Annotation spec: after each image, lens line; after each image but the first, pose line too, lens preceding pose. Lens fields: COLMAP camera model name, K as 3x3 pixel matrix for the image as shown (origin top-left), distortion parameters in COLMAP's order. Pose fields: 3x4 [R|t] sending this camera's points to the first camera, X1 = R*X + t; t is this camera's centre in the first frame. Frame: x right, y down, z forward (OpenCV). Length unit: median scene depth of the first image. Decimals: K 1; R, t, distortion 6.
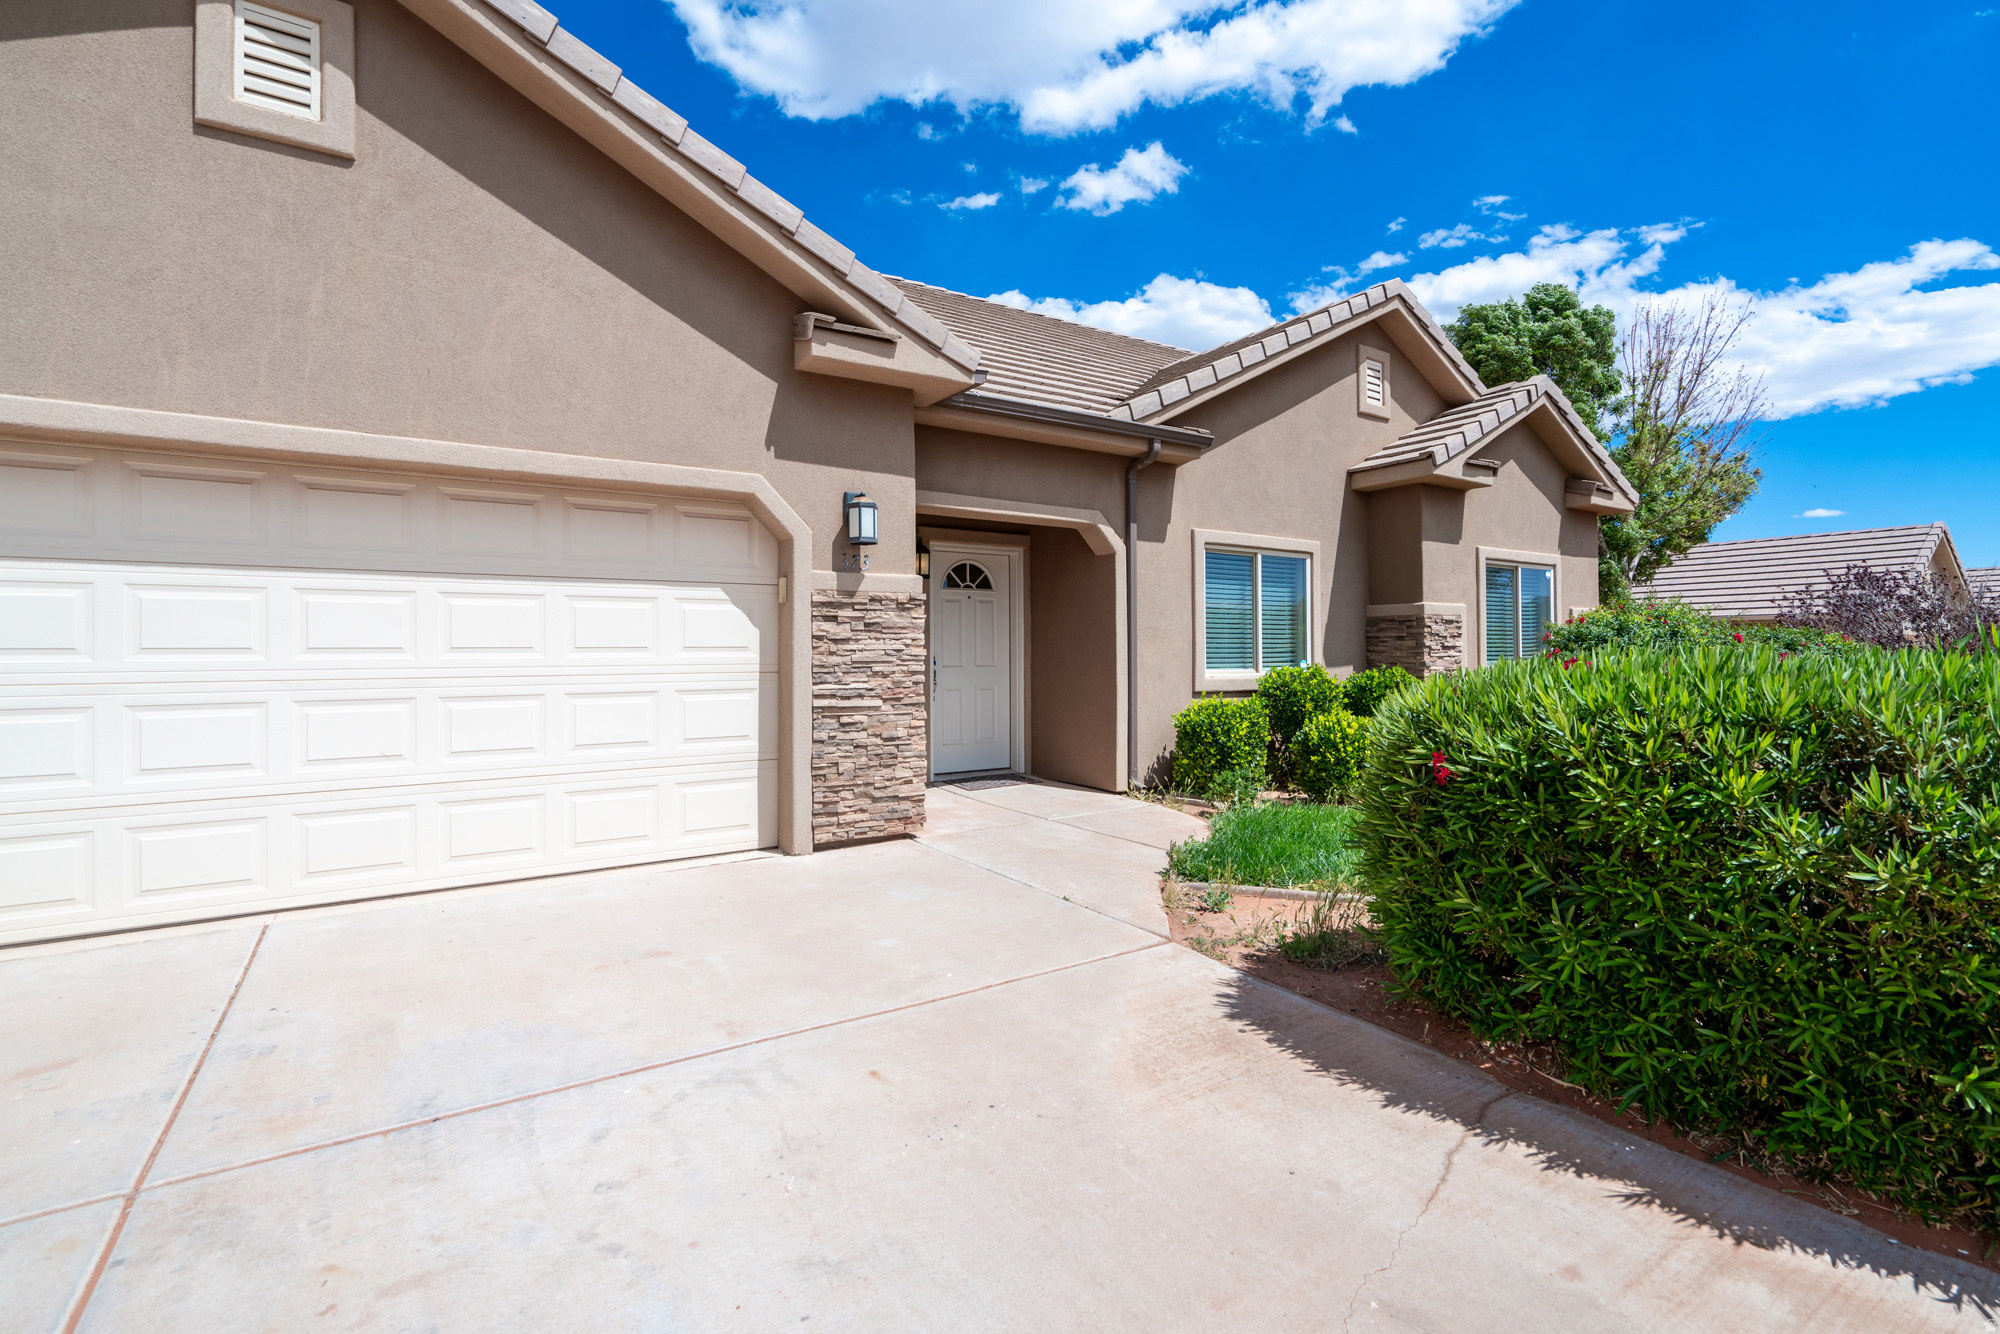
lens RADIAL K [[909.3, 0, 999.2], [0, 909.3, 632.0], [0, 0, 1]] dist [-0.006023, 0.003654]
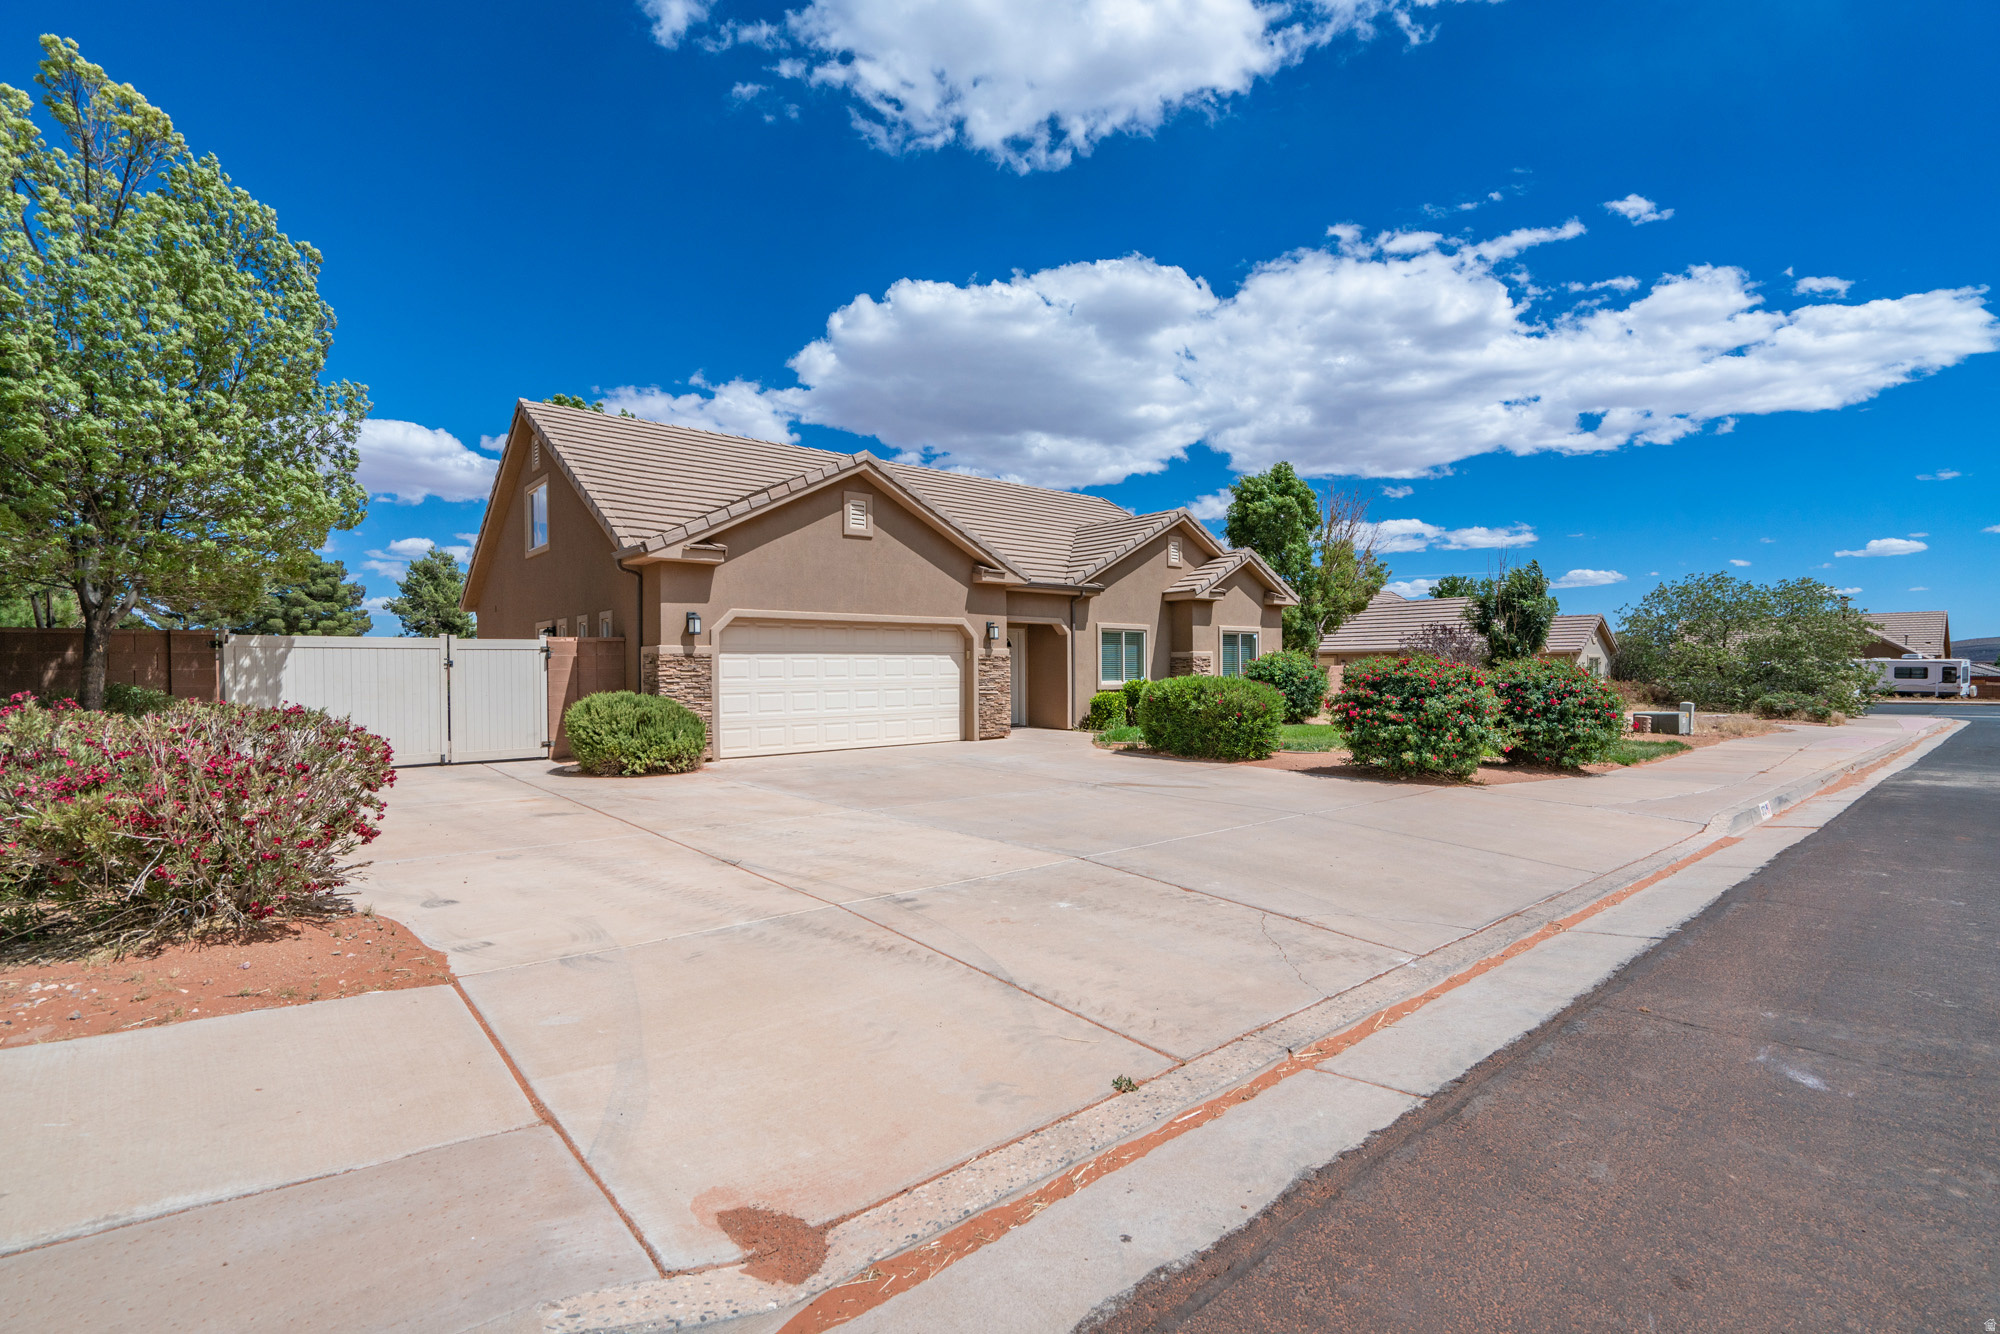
lens RADIAL K [[909.3, 0, 986.3], [0, 909.3, 659.2], [0, 0, 1]] dist [-0.006023, 0.003654]
pose [[0.993267, -0.001021, 0.115846, -0.364900], [-0.000682, 0.999892, 0.014666, -0.052945], [-0.115848, -0.014646, 0.993159, -1.394514]]
